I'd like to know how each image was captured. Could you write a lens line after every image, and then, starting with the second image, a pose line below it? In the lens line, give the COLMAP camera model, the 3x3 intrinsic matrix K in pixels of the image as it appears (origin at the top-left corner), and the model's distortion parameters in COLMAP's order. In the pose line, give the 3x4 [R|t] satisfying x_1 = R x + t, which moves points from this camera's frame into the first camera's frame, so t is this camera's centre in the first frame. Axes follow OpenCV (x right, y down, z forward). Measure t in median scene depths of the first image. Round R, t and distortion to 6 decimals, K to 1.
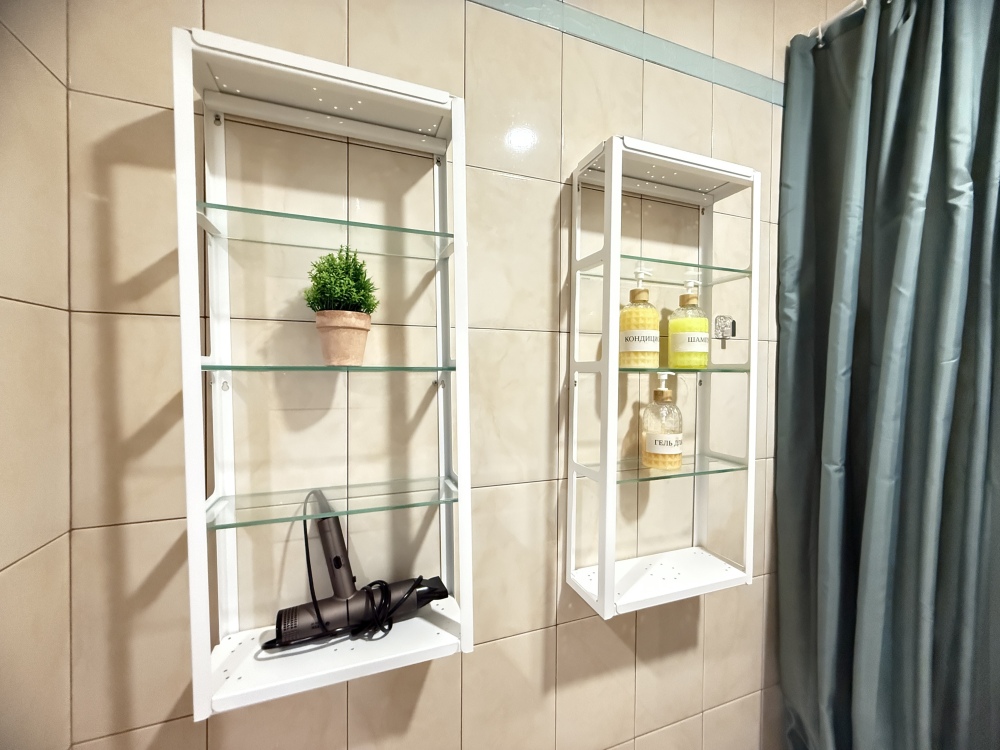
lens RADIAL K [[399.5, 0, 497.0], [0, 399.5, 374.1], [0, 0, 1]] dist [-0.000305, 0.000044]
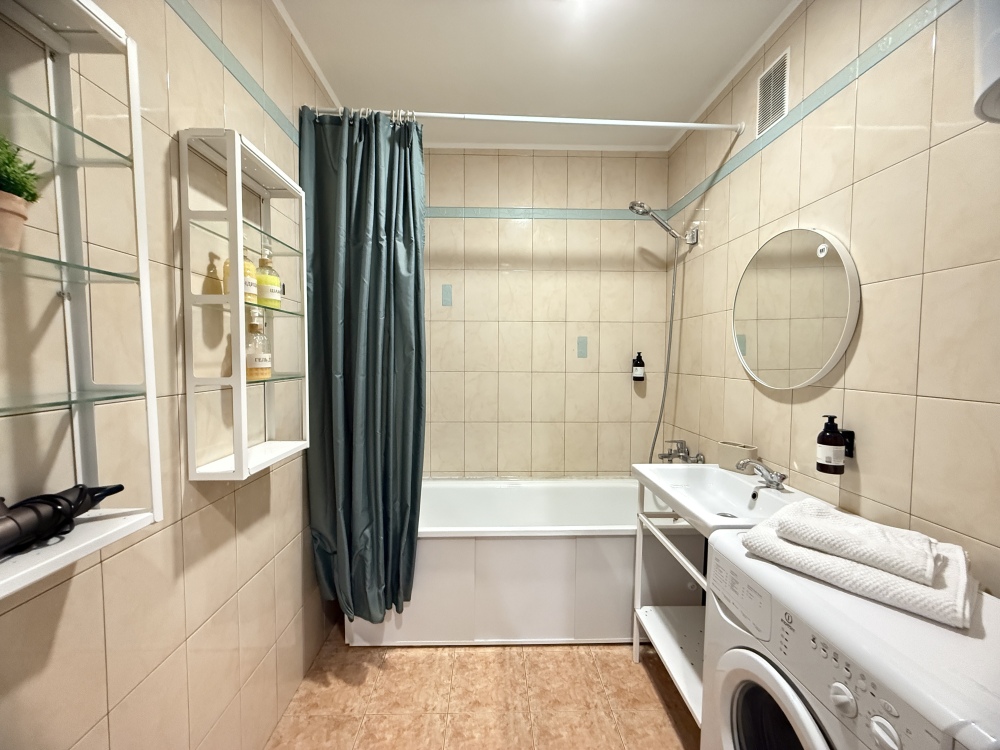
lens RADIAL K [[399.5, 0, 497.0], [0, 399.5, 374.1], [0, 0, 1]] dist [-0.000305, 0.000044]
pose [[0.325054, -0.048644, 0.944444, -0.646418], [0.014353, 0.998815, 0.046504, 0.163440], [-0.945587, -0.001561, 0.325367, -0.259772]]
